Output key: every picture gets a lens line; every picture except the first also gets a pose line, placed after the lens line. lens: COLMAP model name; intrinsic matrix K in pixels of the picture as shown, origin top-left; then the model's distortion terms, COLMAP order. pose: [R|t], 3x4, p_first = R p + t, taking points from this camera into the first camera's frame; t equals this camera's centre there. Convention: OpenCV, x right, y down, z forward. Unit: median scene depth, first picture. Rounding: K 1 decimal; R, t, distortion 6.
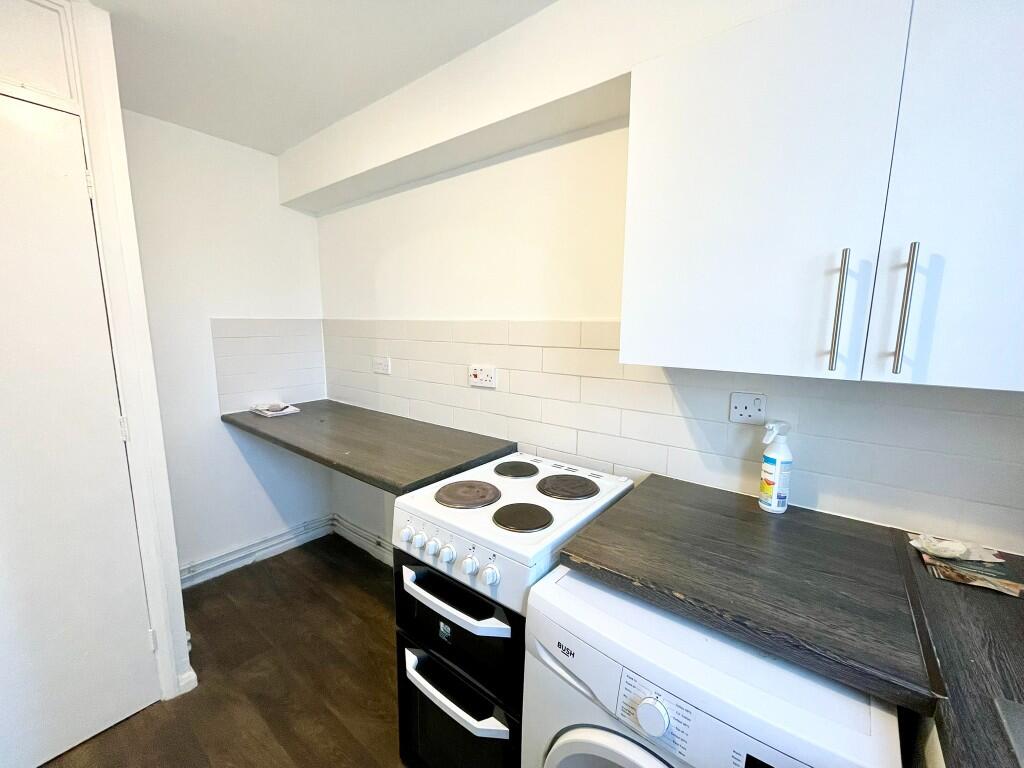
lens RADIAL K [[414.5, 0, 512.0], [0, 414.5, 384.0], [0, 0, 1]] dist [-0.010445, 0.000067]
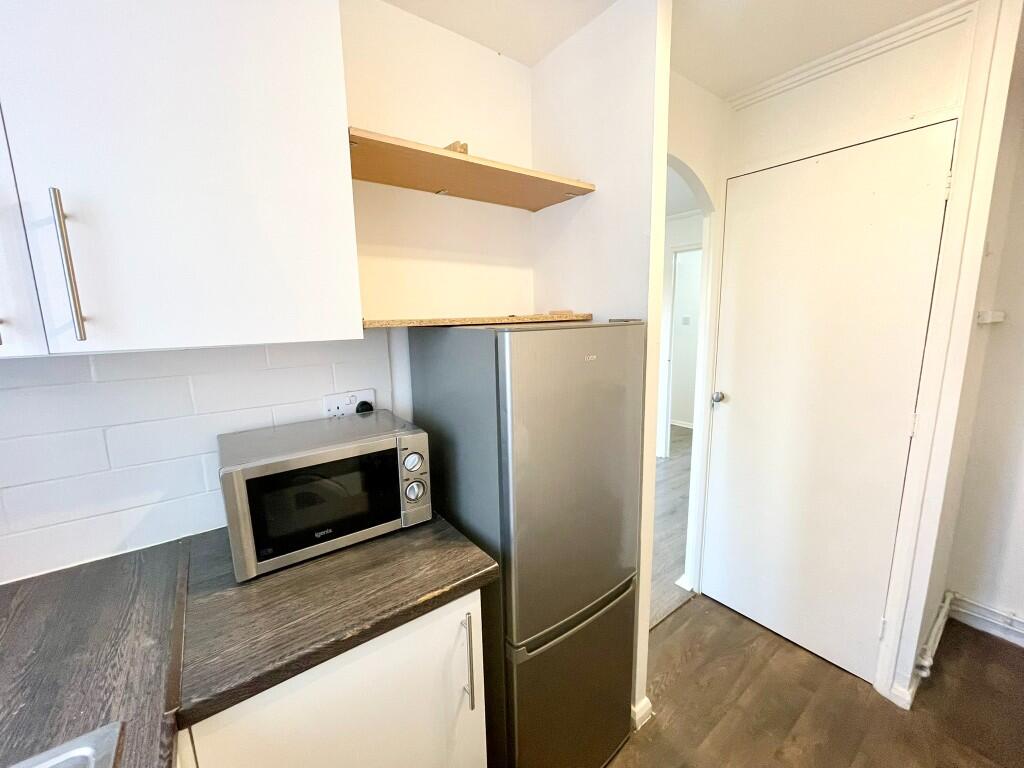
lens RADIAL K [[413.7, 0, 513.5], [0, 413.7, 382.8], [0, 0, 1]] dist [0.000542, 0.000483]
pose [[-0.260871, 0.157762, -0.952396, 0.271765], [-0.129559, 0.971910, 0.196482, -0.061268], [0.956640, 0.174648, -0.233104, 0.258073]]
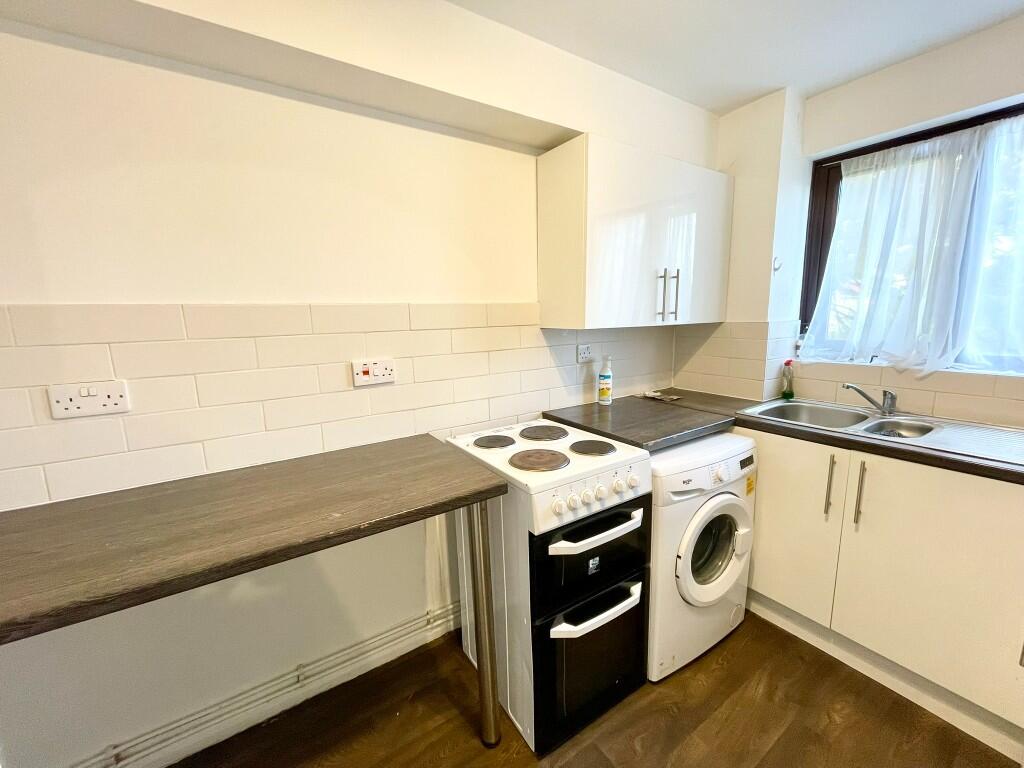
lens RADIAL K [[413.7, 0, 513.5], [0, 413.7, 382.8], [0, 0, 1]] dist [0.000542, 0.000483]
pose [[0.319490, -0.167214, 0.932720, -0.963319], [0.165868, 0.978979, 0.118692, -0.061810], [-0.932960, 0.116788, 0.340509, 0.587663]]
